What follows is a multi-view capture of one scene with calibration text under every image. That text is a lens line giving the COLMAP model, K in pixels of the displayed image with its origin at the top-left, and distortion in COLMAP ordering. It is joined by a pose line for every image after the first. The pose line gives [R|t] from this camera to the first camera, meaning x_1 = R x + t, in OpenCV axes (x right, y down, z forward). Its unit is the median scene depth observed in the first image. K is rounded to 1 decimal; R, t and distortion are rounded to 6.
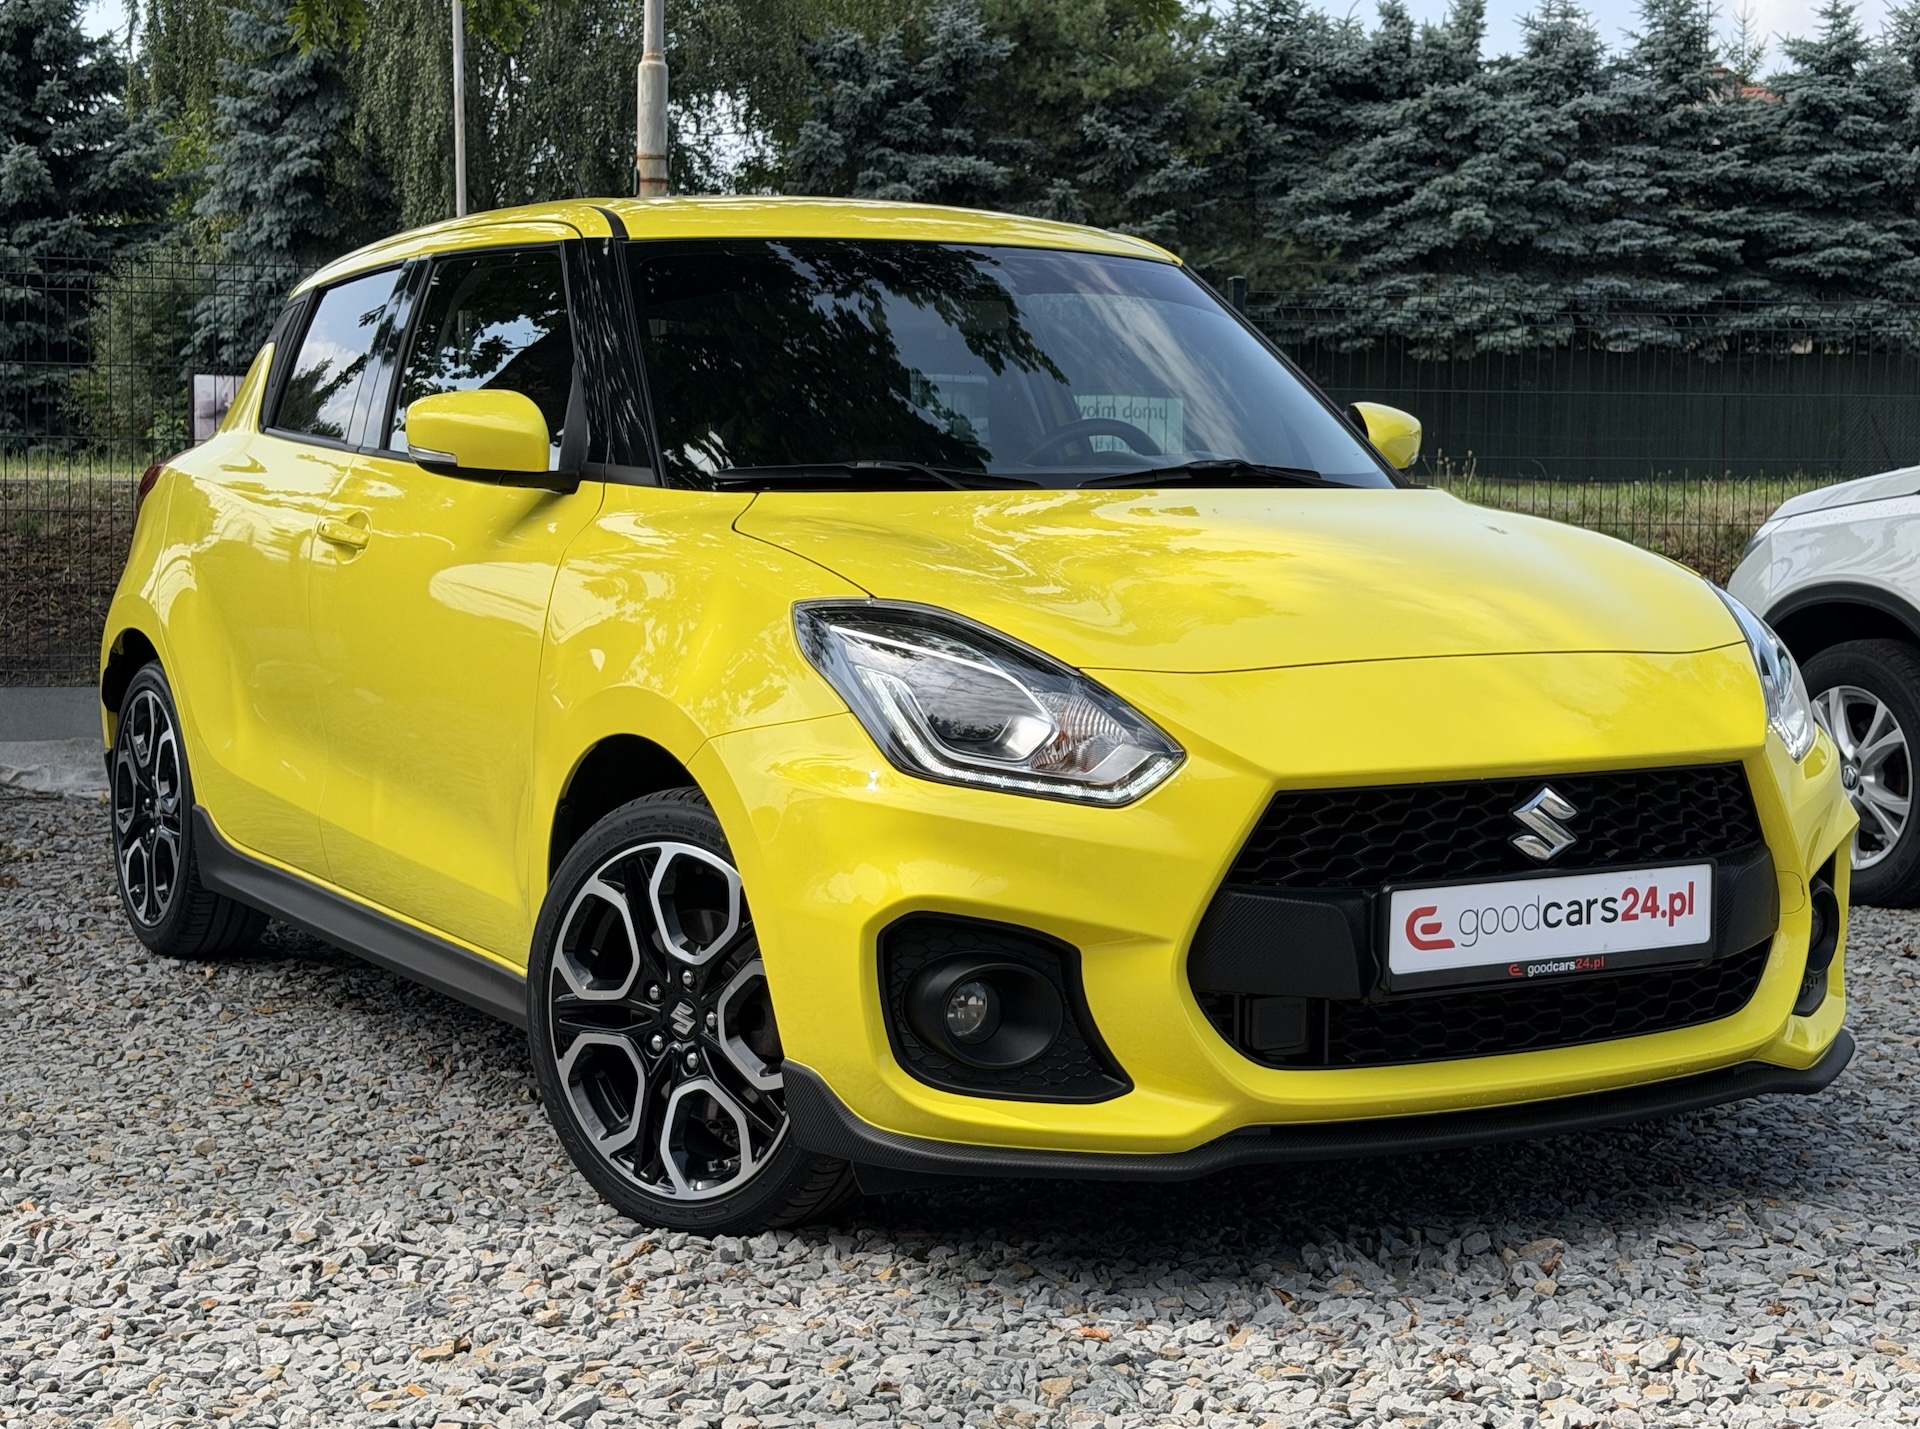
lens RADIAL K [[2841.3, 0, 956.7], [0, 2841.3, 718.8], [0, 0, 1]] dist [0.107006, 0.000000]
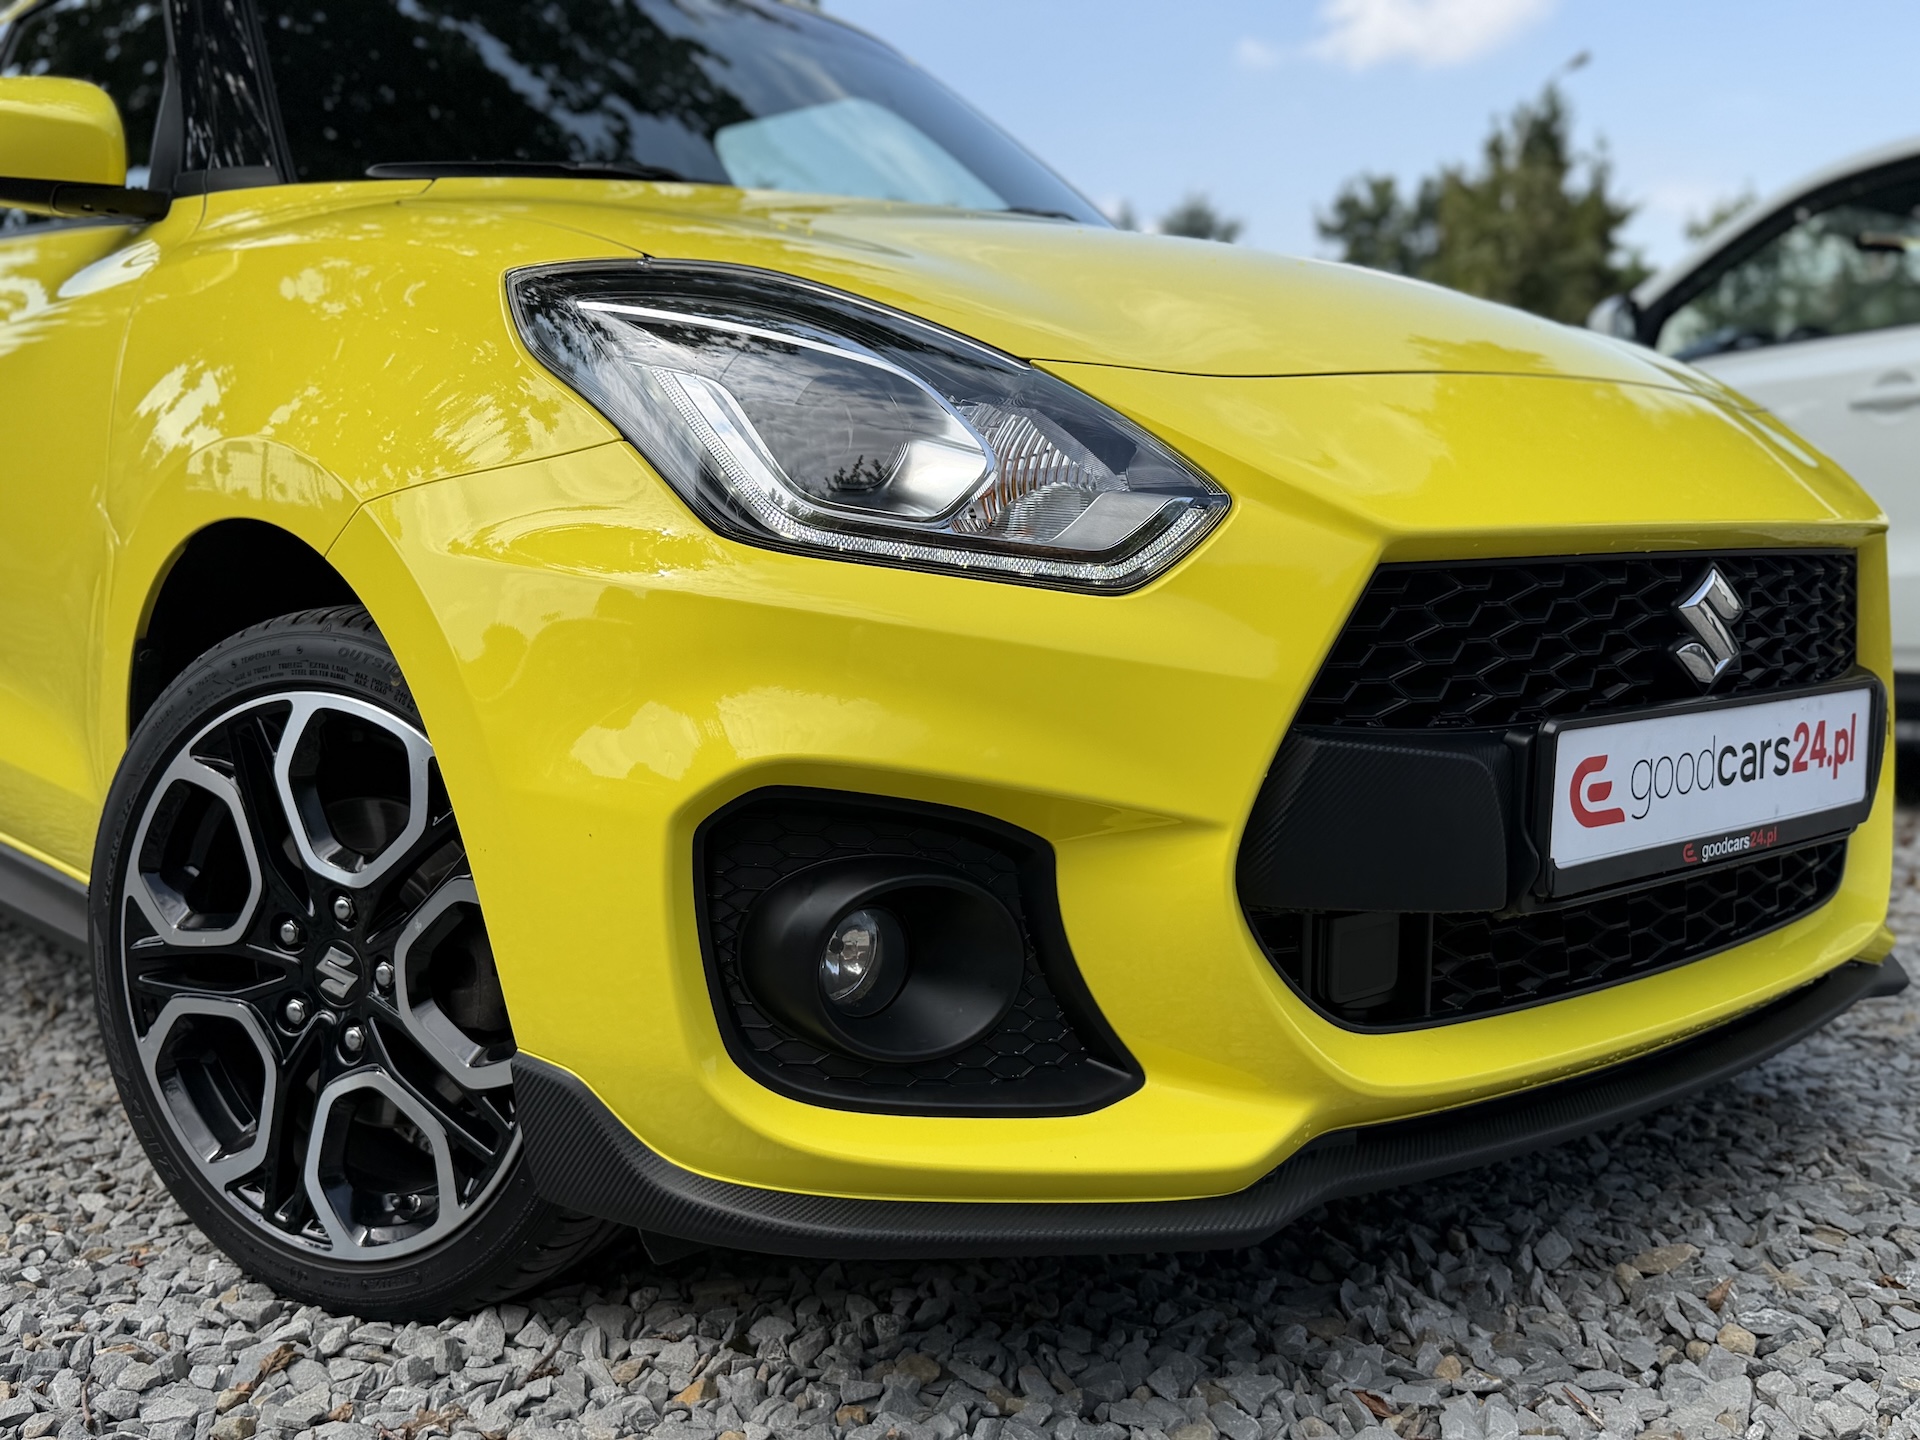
lens RADIAL K [[1898.6, 0, 951.1], [0, 1898.6, 731.5], [0, 0, 1]] dist [0.011143, 0.000000]
pose [[0.979657, -0.021570, 0.199517, -0.048787], [0.015590, 0.999382, 0.031495, 0.043545], [-0.200073, -0.027744, 0.979388, 0.597815]]
